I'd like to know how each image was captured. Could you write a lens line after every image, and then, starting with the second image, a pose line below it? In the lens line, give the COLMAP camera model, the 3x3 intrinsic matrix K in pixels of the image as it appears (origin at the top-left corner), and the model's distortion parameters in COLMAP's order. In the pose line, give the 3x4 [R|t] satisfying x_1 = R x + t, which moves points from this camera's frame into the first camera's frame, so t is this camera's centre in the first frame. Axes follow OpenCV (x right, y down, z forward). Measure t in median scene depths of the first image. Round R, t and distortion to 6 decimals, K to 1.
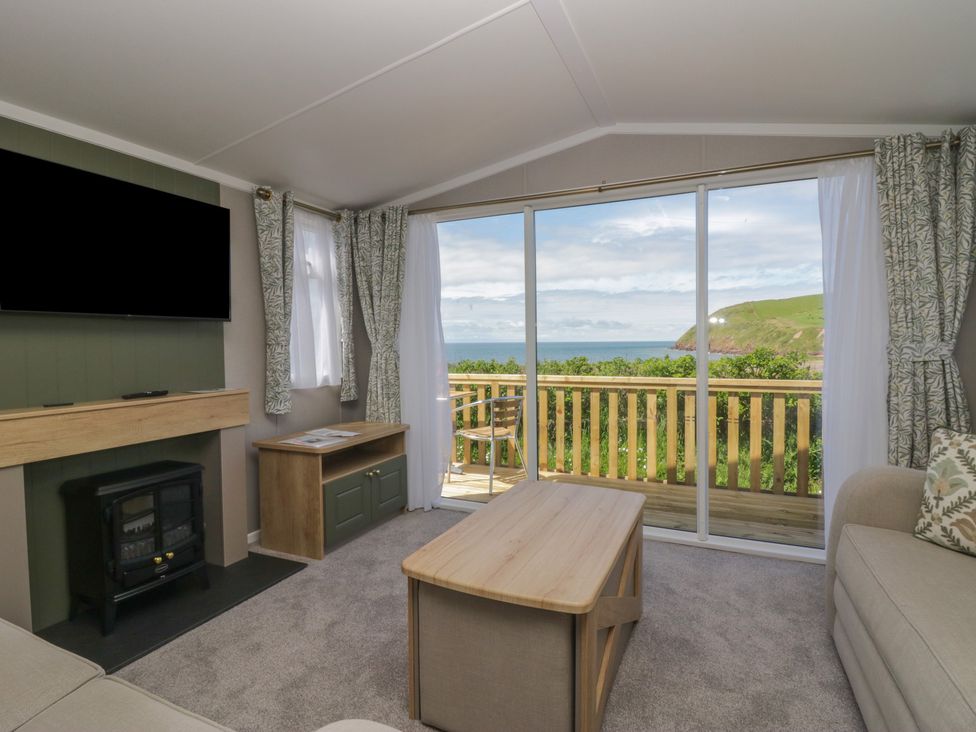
lens RADIAL K [[503.0, 0, 487.4], [0, 503.0, 359.4], [0, 0, 1]] dist [0.001607, -0.018826]
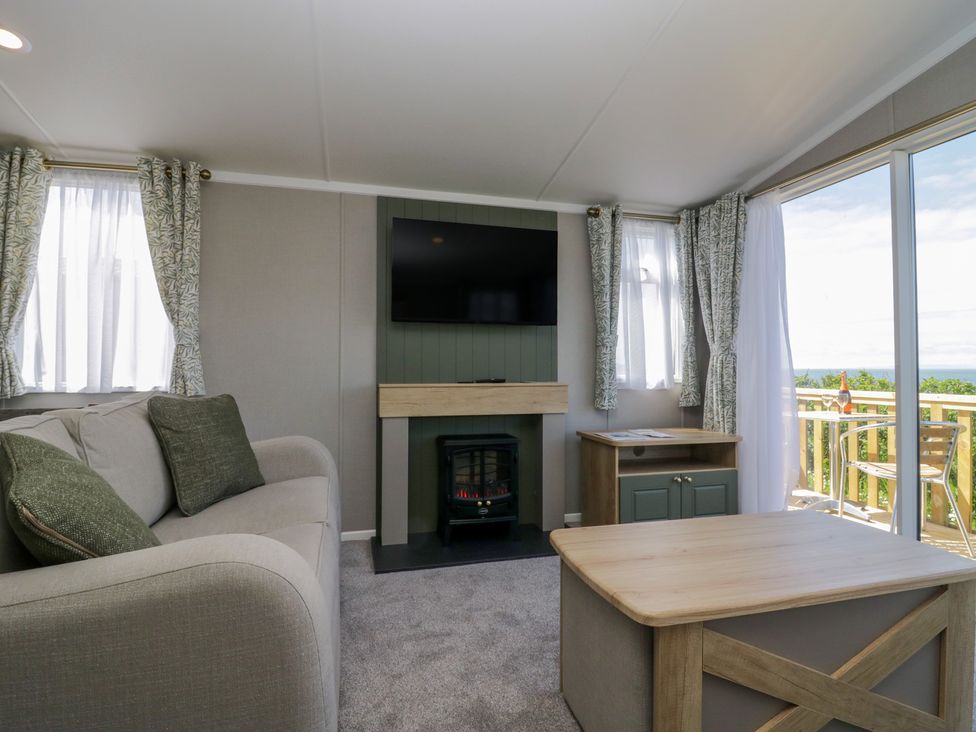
lens RADIAL K [[503.0, 0, 487.4], [0, 503.0, 359.4], [0, 0, 1]] dist [0.001607, -0.018826]
pose [[0.639820, -0.000959, -0.768524, 0.227587], [-0.034797, 0.998938, -0.030216, 0.036451], [0.767737, 0.046075, 0.639107, 0.090341]]
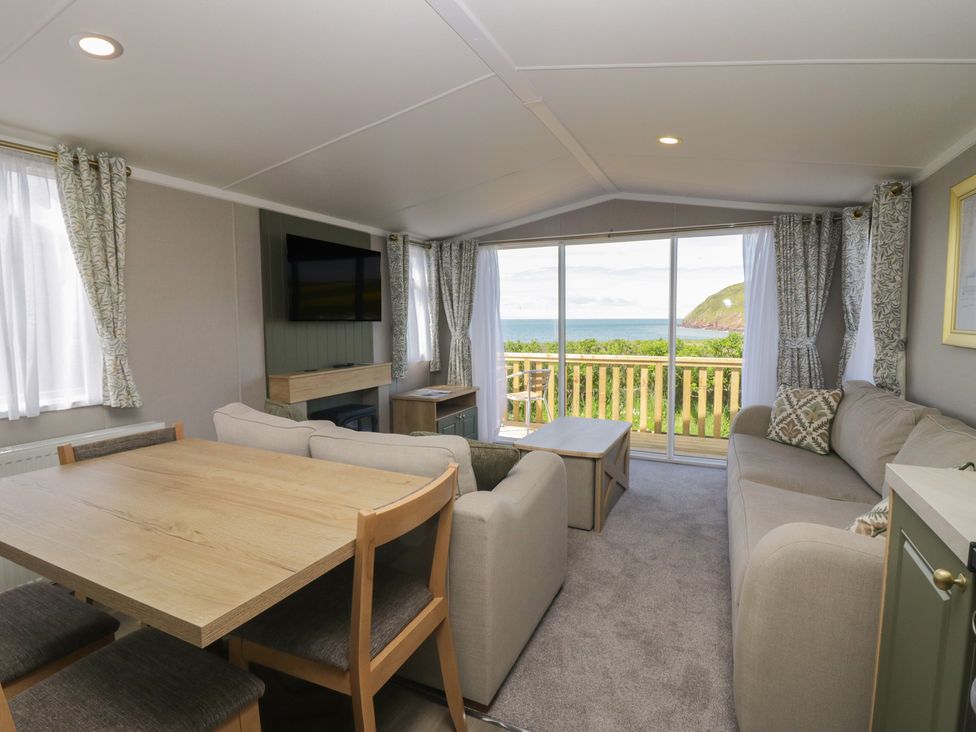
lens RADIAL K [[510.4, 0, 488.8], [0, 510.4, 355.6], [0, 0, 1]] dist [-0.000144, -0.013876]
pose [[0.999975, 0.005168, -0.004804, -0.116463], [-0.004979, 0.999248, 0.038452, -0.022251], [0.005000, -0.038427, 0.999249, -0.504084]]
